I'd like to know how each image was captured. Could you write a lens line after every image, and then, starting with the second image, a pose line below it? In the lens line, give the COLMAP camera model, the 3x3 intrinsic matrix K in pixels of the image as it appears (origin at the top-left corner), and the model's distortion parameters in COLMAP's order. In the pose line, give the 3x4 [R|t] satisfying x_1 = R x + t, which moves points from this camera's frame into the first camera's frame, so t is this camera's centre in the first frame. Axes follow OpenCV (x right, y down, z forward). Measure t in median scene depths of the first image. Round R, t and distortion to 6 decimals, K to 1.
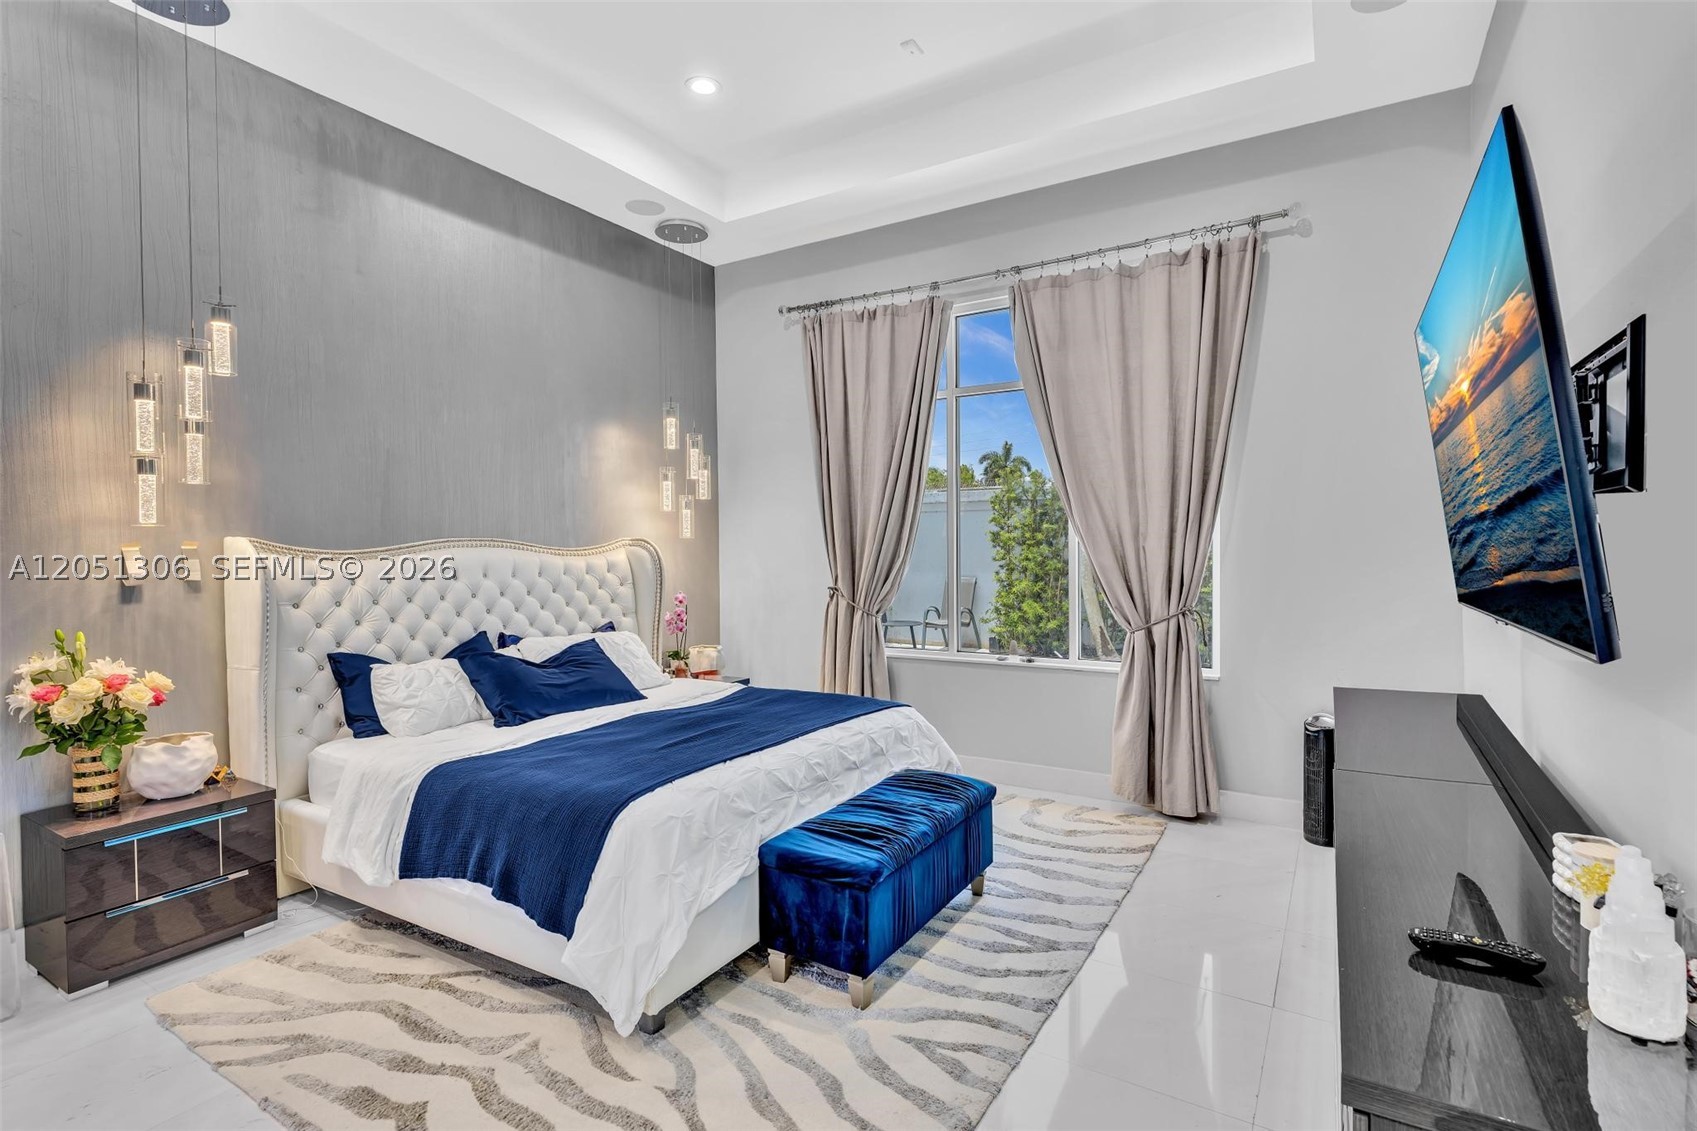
lens RADIAL K [[822.6, 0, 854.5], [0, 822.6, 563.4], [0, 0, 1]] dist [-0.004238, 0.001783]
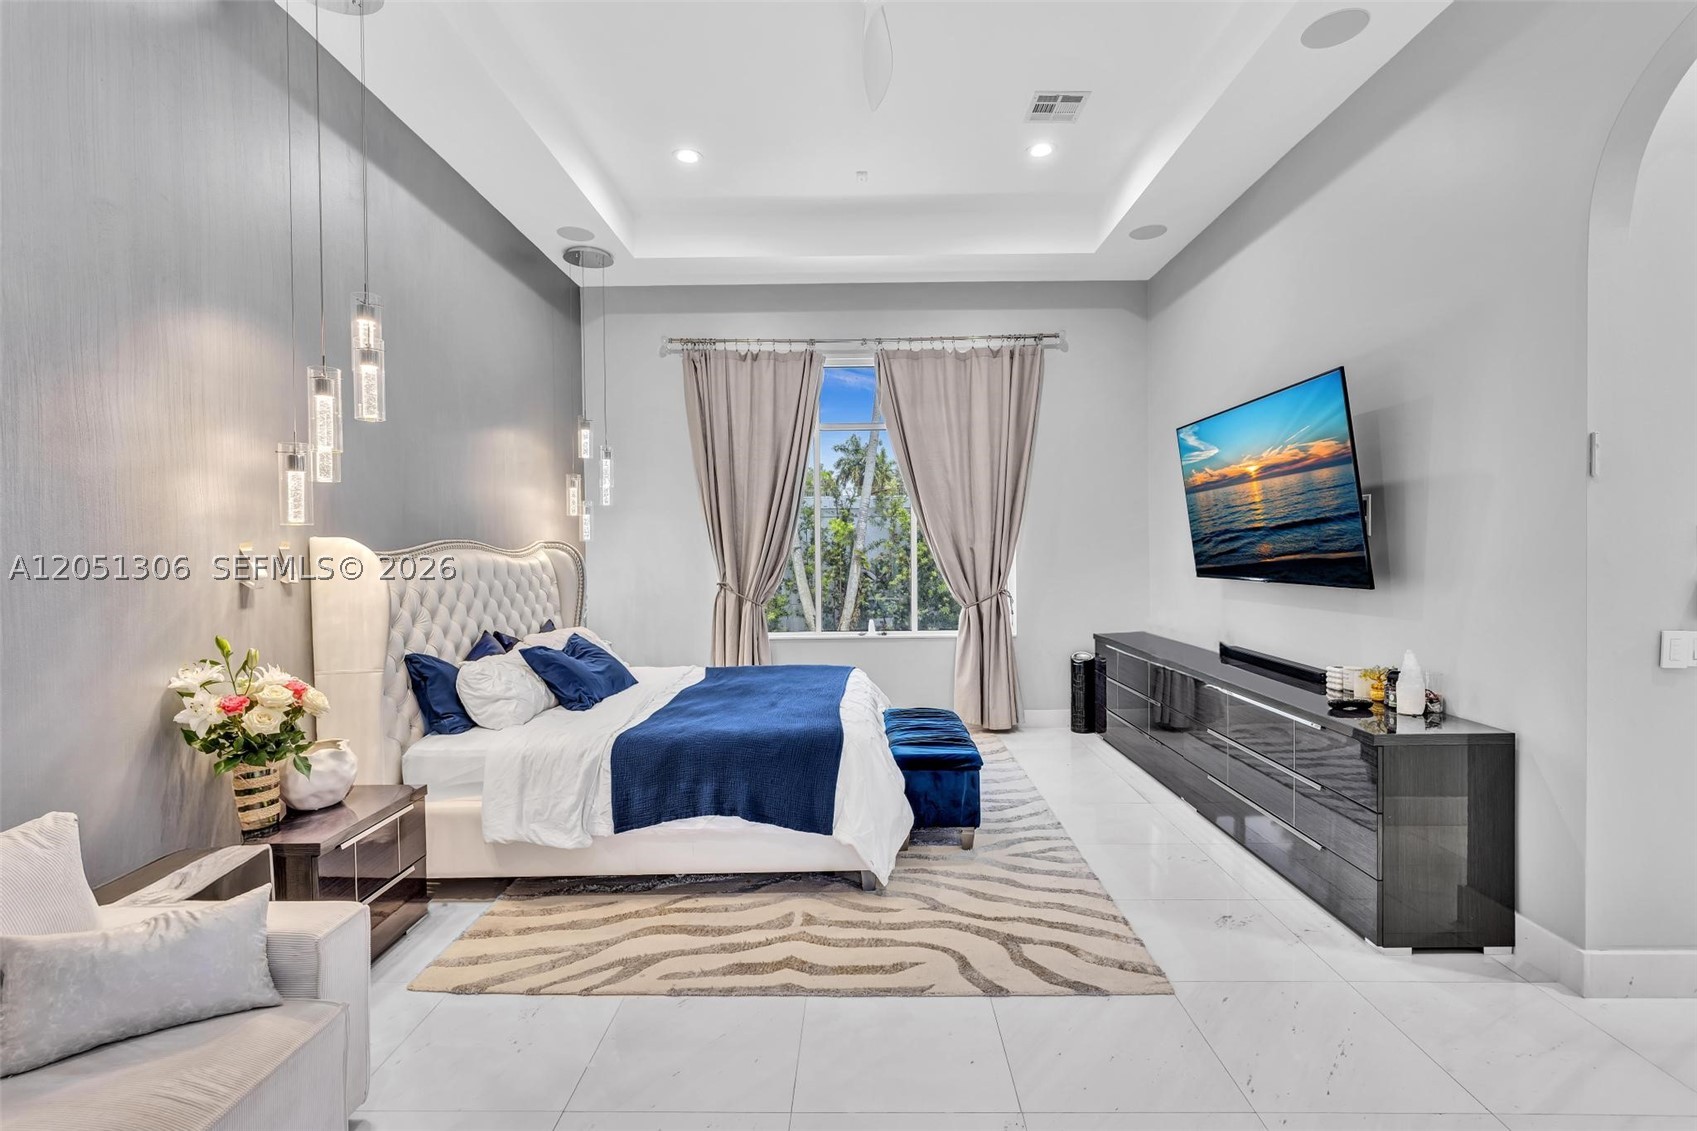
lens RADIAL K [[822.6, 0, 838.2], [0, 822.6, 563.5], [0, 0, 1]] dist [-0.004238, 0.001783]
pose [[0.849811, -0.010622, 0.526981, -0.637473], [0.014912, 0.999881, -0.003895, 0.009677], [-0.526877, 0.011168, 0.849868, -0.107958]]
